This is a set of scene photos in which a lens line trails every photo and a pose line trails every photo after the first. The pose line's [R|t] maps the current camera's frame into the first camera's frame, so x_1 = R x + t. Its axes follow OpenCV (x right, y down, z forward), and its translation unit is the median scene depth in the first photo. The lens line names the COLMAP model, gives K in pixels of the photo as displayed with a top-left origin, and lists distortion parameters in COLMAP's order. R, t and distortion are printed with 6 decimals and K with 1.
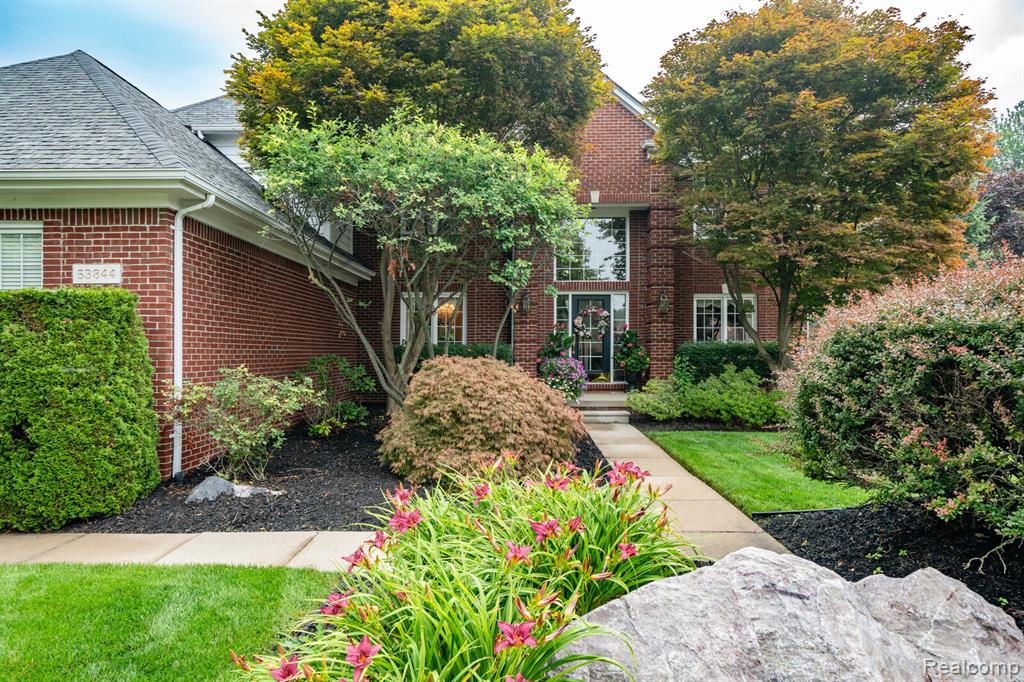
lens RADIAL K [[601.2, 0, 512.2], [0, 601.2, 345.1], [0, 0, 1]] dist [-0.000663, 0.003287]
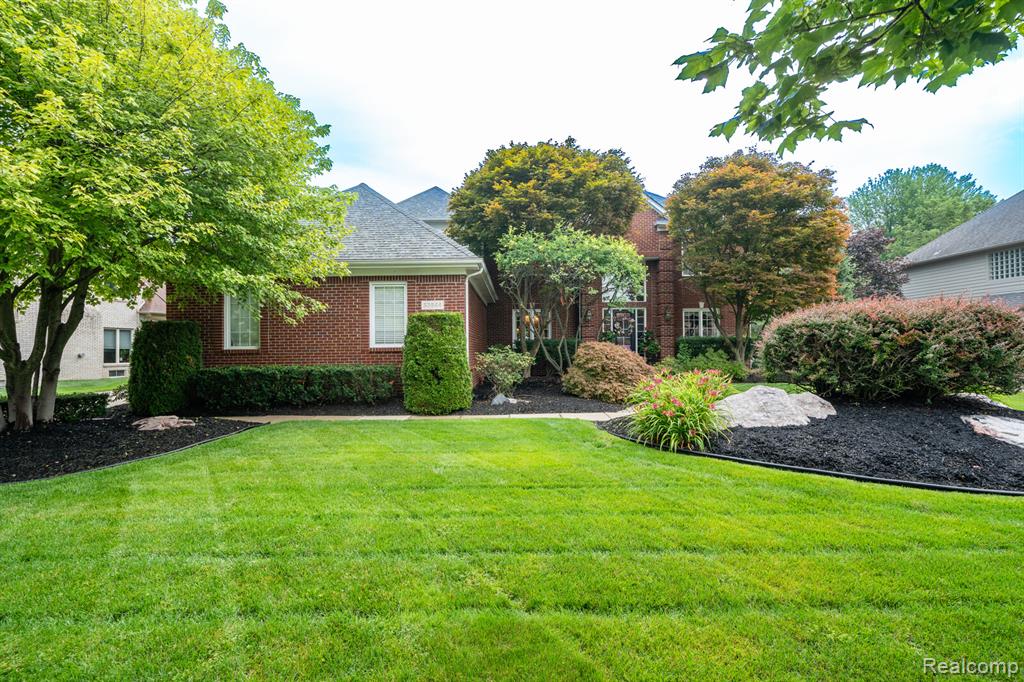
lens RADIAL K [[463.6, 0, 510.4], [0, 463.6, 341.3], [0, 0, 1]] dist [0.001433, -0.000701]
pose [[0.999943, -0.010544, 0.001443, -0.336743], [0.010556, 0.999909, -0.008425, 0.024160], [-0.001354, 0.008440, 0.999963, -0.550833]]
